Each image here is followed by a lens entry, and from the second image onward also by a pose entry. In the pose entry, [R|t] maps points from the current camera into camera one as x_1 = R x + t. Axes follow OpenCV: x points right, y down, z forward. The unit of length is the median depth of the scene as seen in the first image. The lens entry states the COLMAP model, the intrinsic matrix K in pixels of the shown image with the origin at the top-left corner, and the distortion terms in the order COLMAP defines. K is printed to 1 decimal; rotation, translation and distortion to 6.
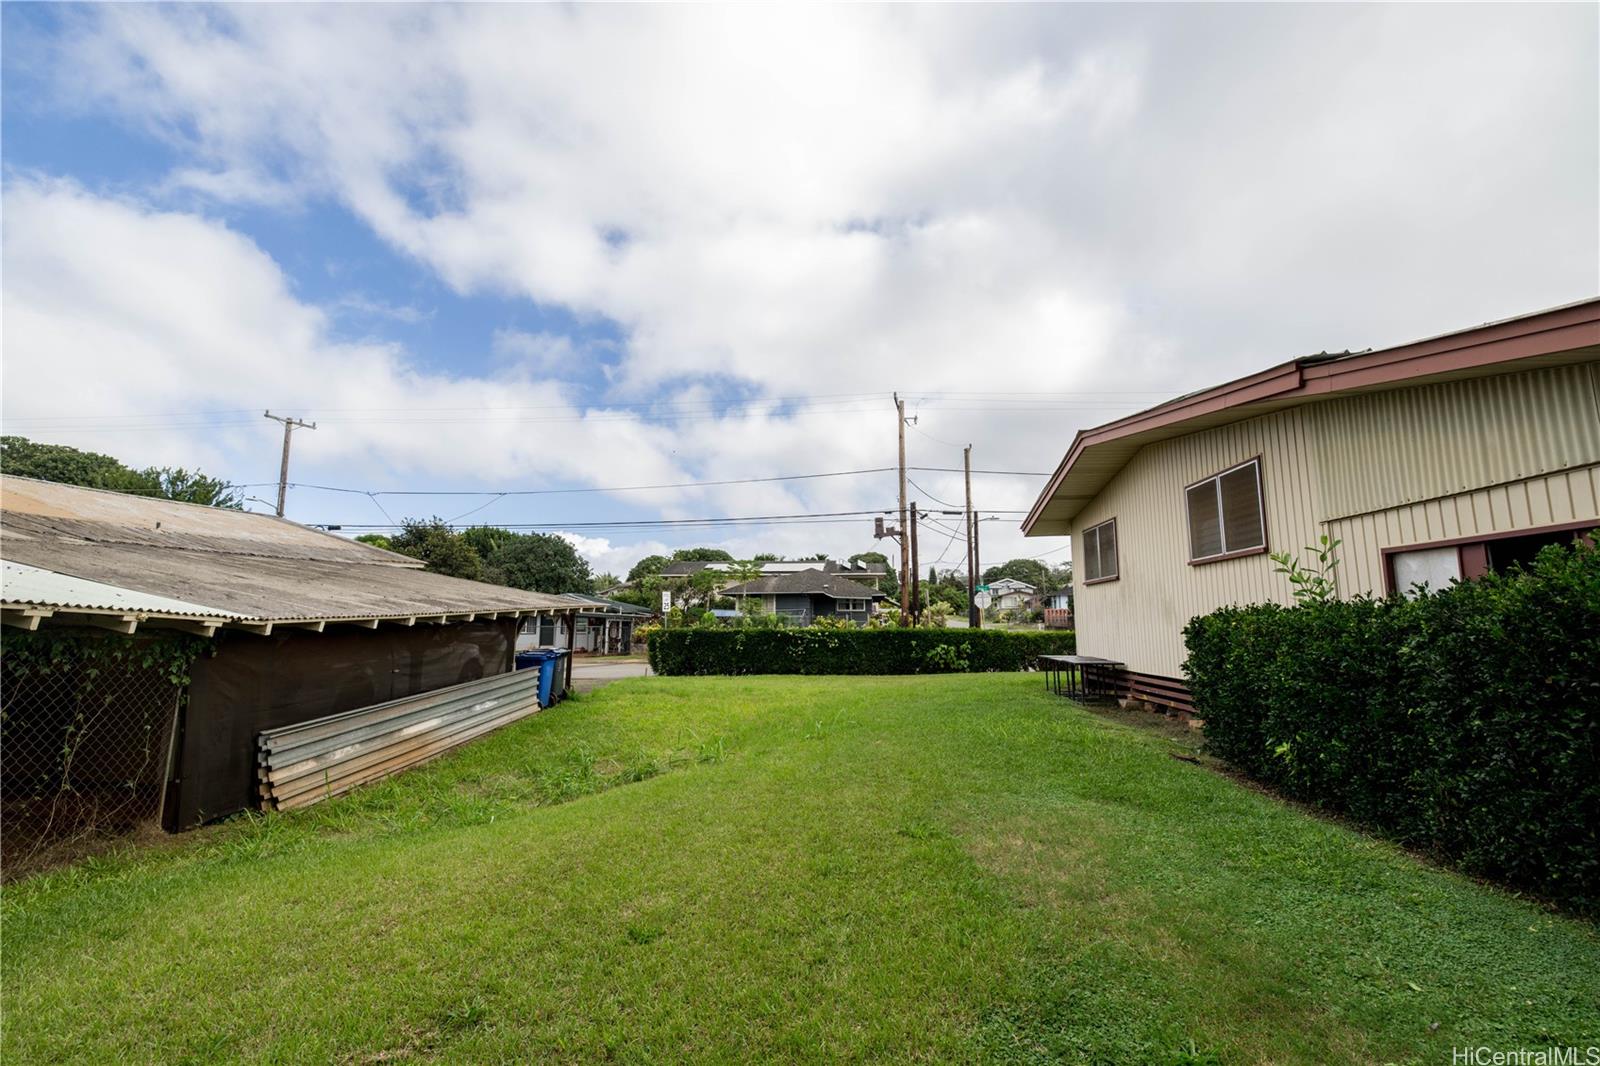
lens RADIAL K [[697.3, 0, 796.7], [0, 697.3, 517.1], [0, 0, 1]] dist [0.002770, 0.000673]
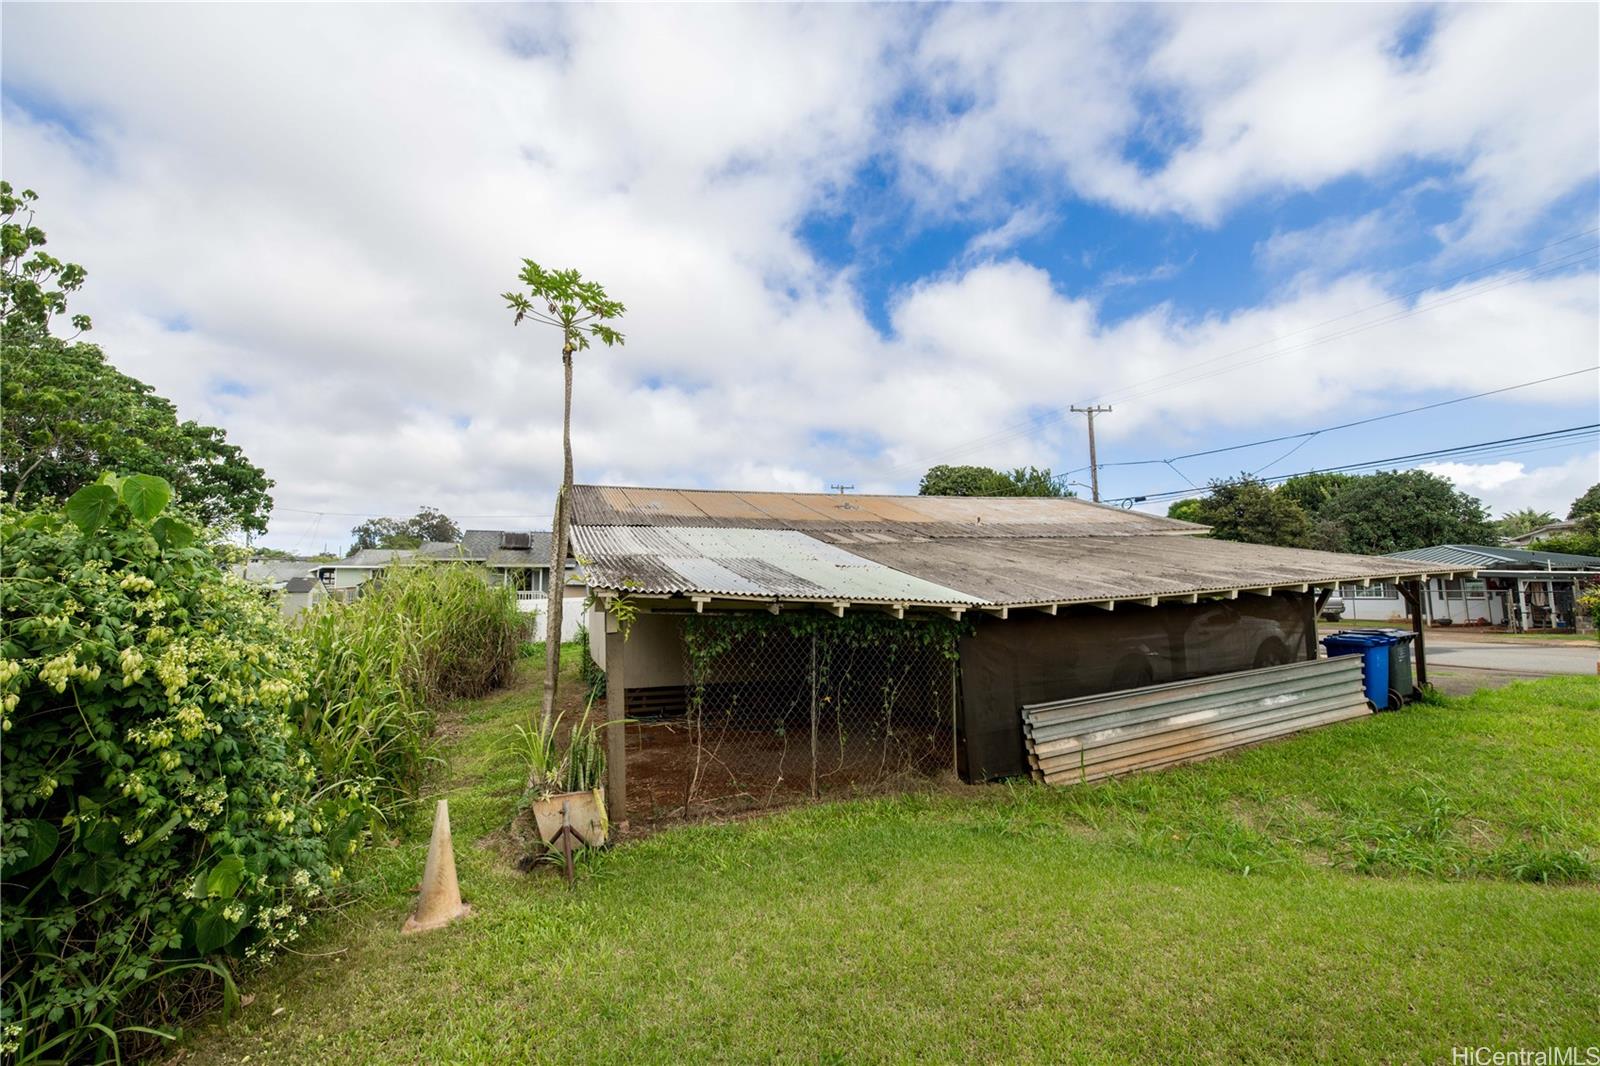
lens RADIAL K [[672.7, 0, 798.4], [0, 672.7, 521.9], [0, 0, 1]] dist [0.002318, 0.000791]
pose [[0.446479, -0.095982, -0.889631, 0.021039], [0.152396, 0.987861, -0.030097, 0.003079], [0.881721, -0.122139, 0.455687, 0.168530]]
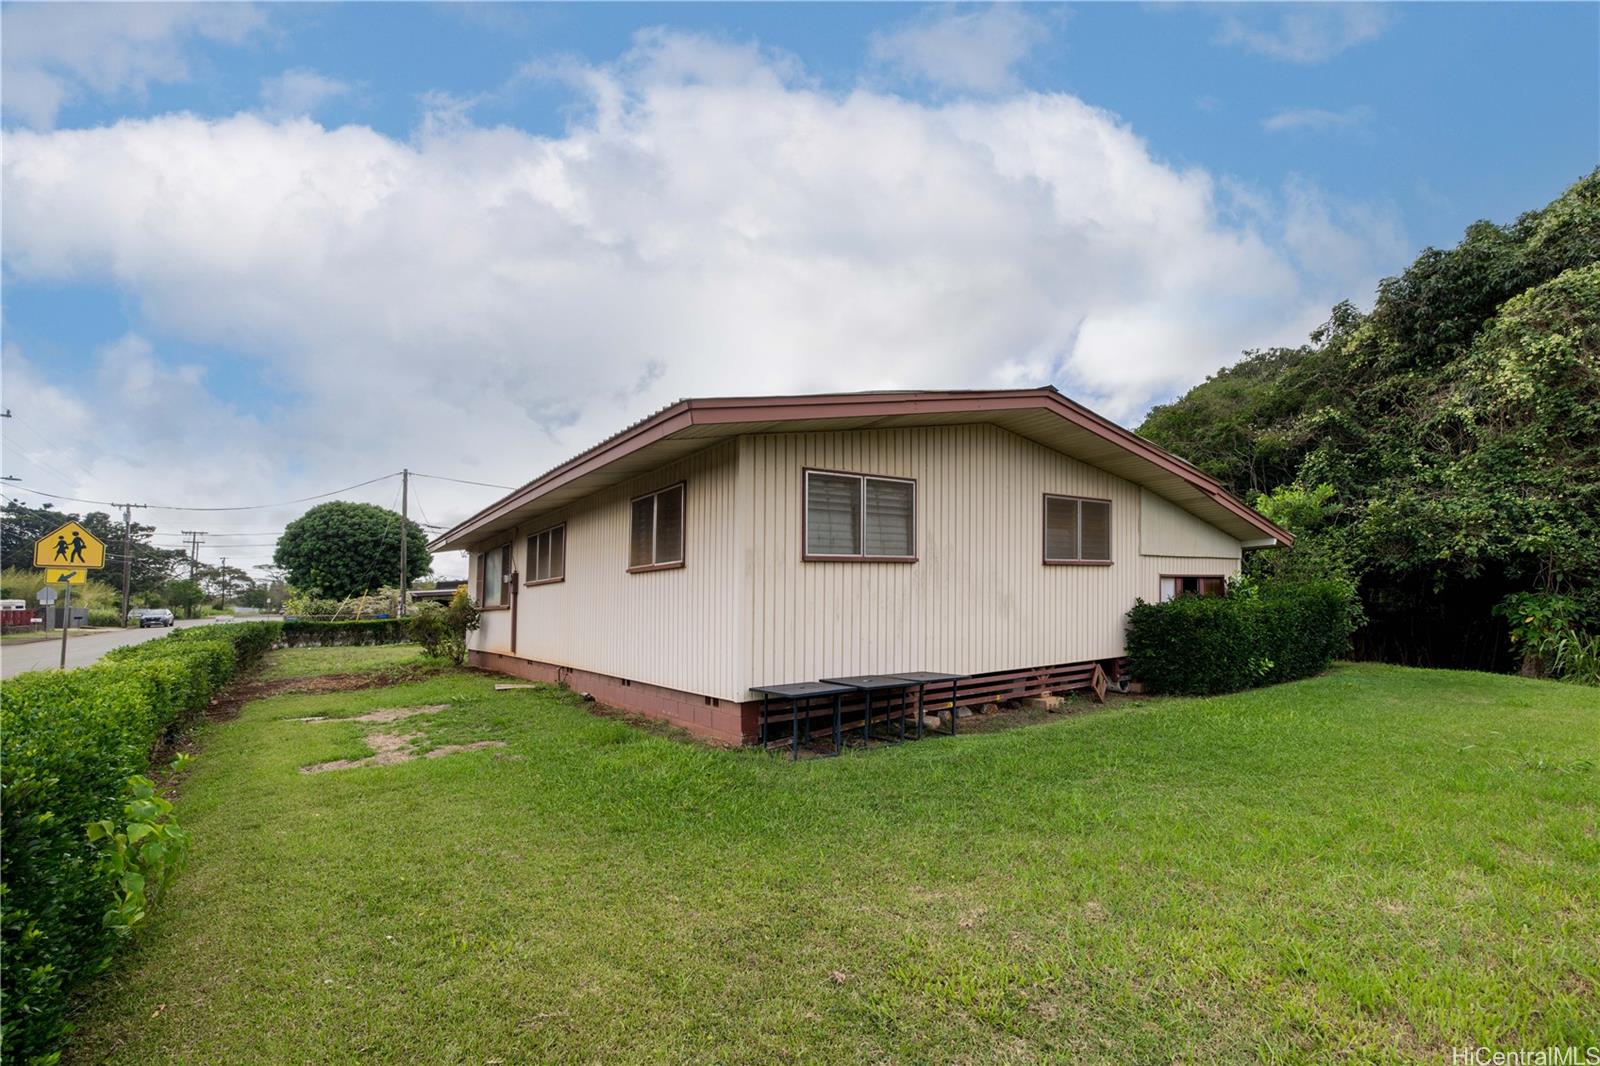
lens RADIAL K [[682.2, 0, 803.4], [0, 682.2, 580.4], [0, 0, 1]] dist [0.001000, 0.000379]
pose [[-0.643606, 0.042677, 0.764166, -0.021969], [-0.091851, 0.986921, -0.132478, 0.225956], [-0.759825, -0.155453, -0.631268, 1.614117]]
